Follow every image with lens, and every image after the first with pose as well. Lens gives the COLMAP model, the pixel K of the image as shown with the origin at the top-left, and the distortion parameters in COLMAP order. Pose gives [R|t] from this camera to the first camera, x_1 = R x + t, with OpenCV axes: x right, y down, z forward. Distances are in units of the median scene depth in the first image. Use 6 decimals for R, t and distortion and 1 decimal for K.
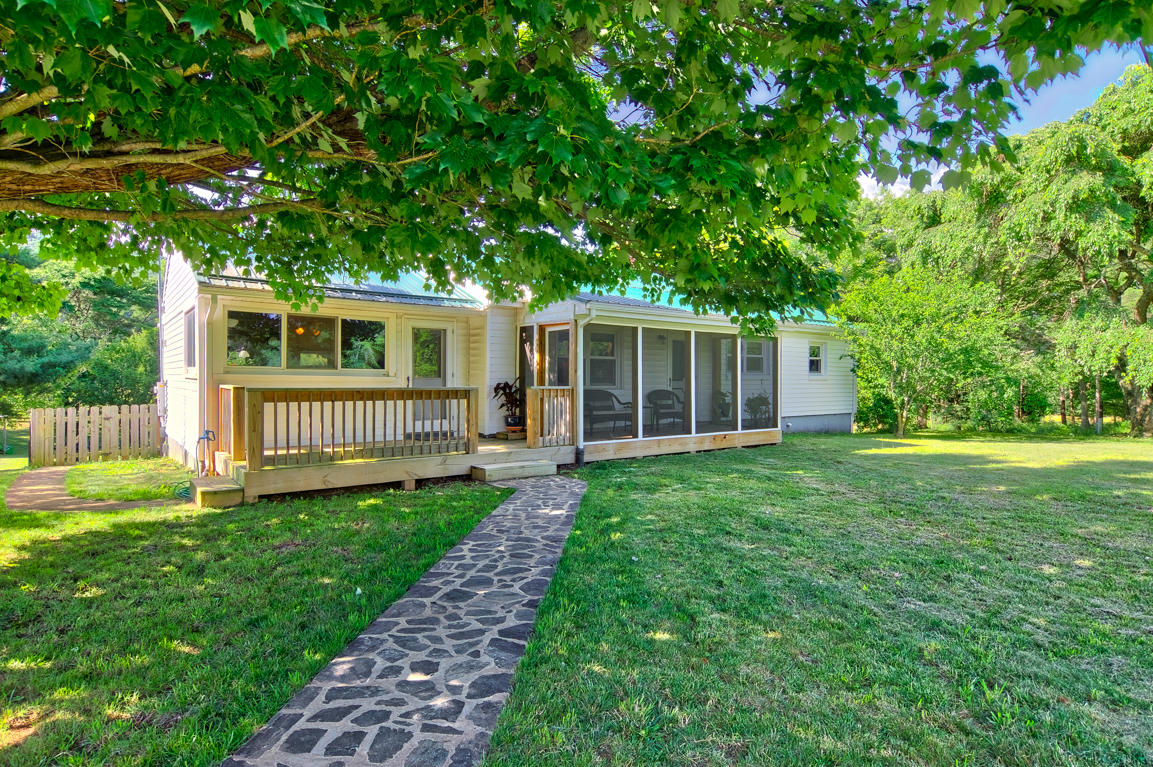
lens RADIAL K [[636.0, 0, 576.5], [0, 636.0, 383.5], [0, 0, 1]] dist [-0.001145, -0.000437]
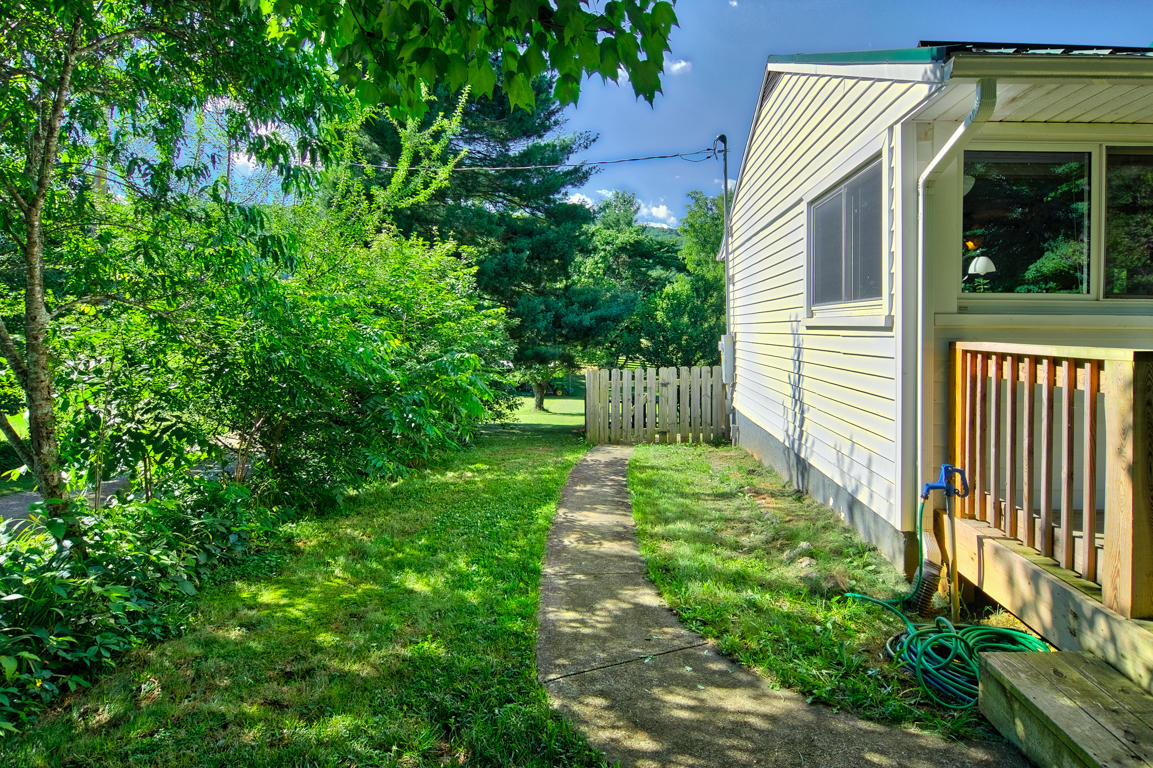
lens RADIAL K [[636.0, 0, 576.5], [0, 636.0, 384.0], [0, 0, 1]] dist [-0.001145, -0.000437]
pose [[0.746931, 0.042020, -0.663572, -0.231723], [0.010018, 0.997177, 0.074421, -0.001474], [0.664826, -0.062236, 0.744401, 0.271425]]
